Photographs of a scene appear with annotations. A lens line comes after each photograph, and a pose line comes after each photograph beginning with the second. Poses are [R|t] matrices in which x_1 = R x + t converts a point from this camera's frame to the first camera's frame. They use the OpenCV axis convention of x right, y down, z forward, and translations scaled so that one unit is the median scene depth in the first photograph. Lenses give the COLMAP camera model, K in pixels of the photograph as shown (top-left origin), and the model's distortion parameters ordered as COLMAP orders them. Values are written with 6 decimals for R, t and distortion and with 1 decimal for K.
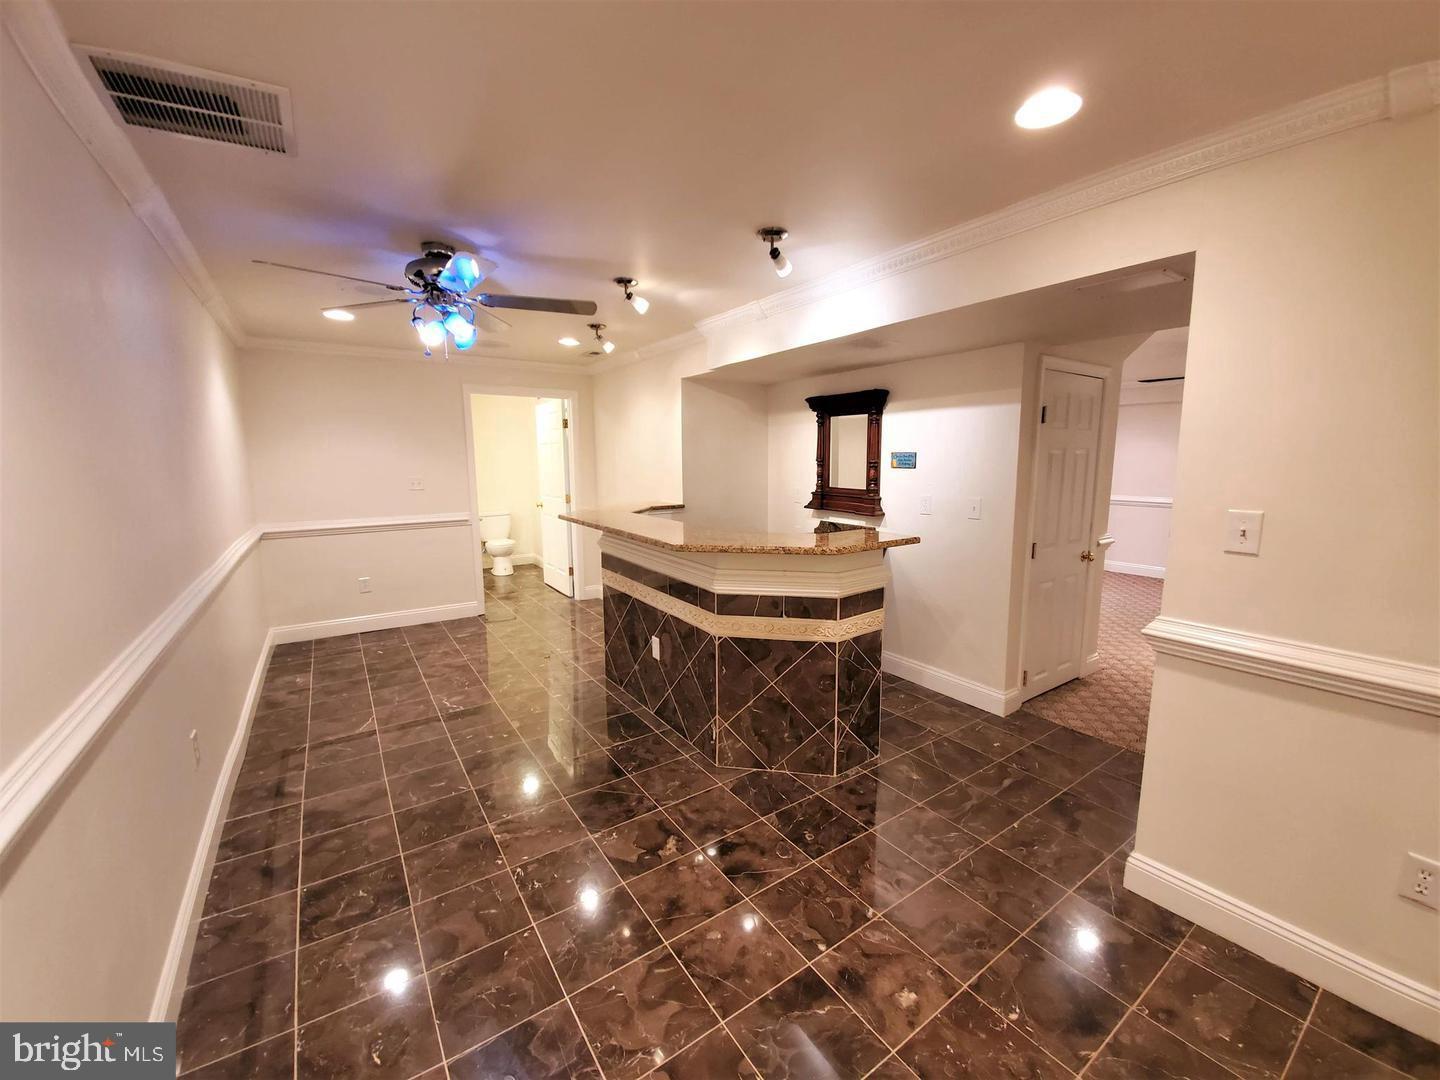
lens RADIAL K [[581.5, 0, 740.7], [0, 581.5, 534.2], [0, 0, 1]] dist [0.020164, -0.019210]
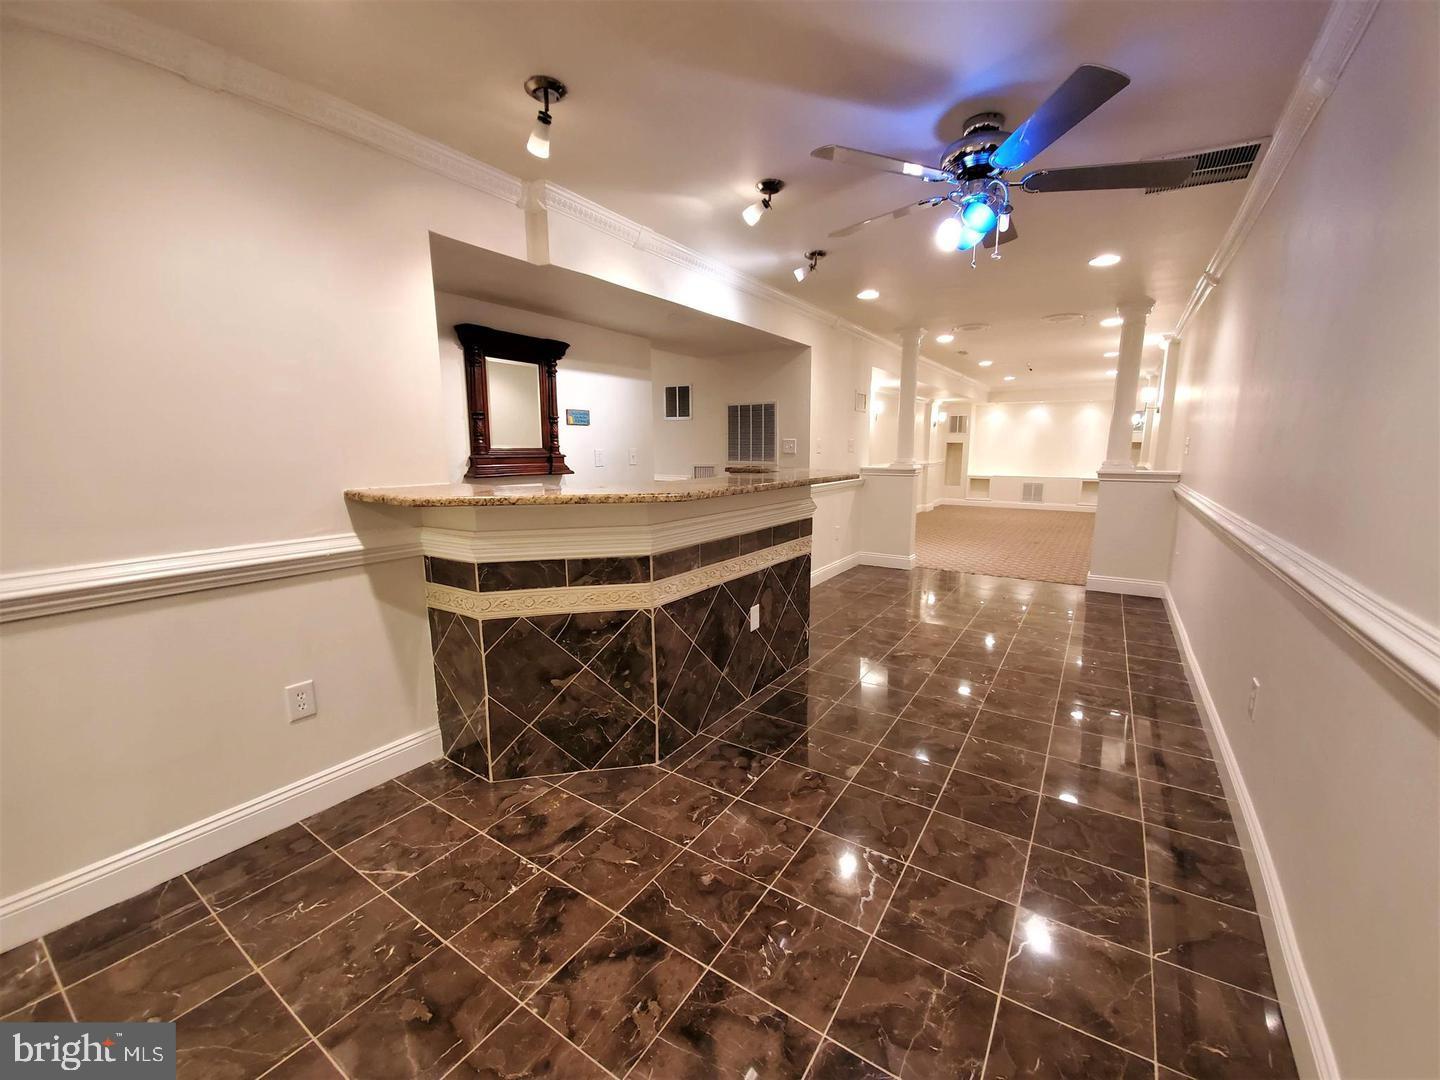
lens RADIAL K [[581.5, 0, 740.7], [0, 581.5, 534.2], [0, 0, 1]] dist [0.020164, -0.019210]
pose [[-0.389669, -0.138339, 0.910505, -0.807737], [0.127134, 0.971108, 0.201956, -0.096786], [-0.912137, 0.194453, -0.360823, 1.143907]]
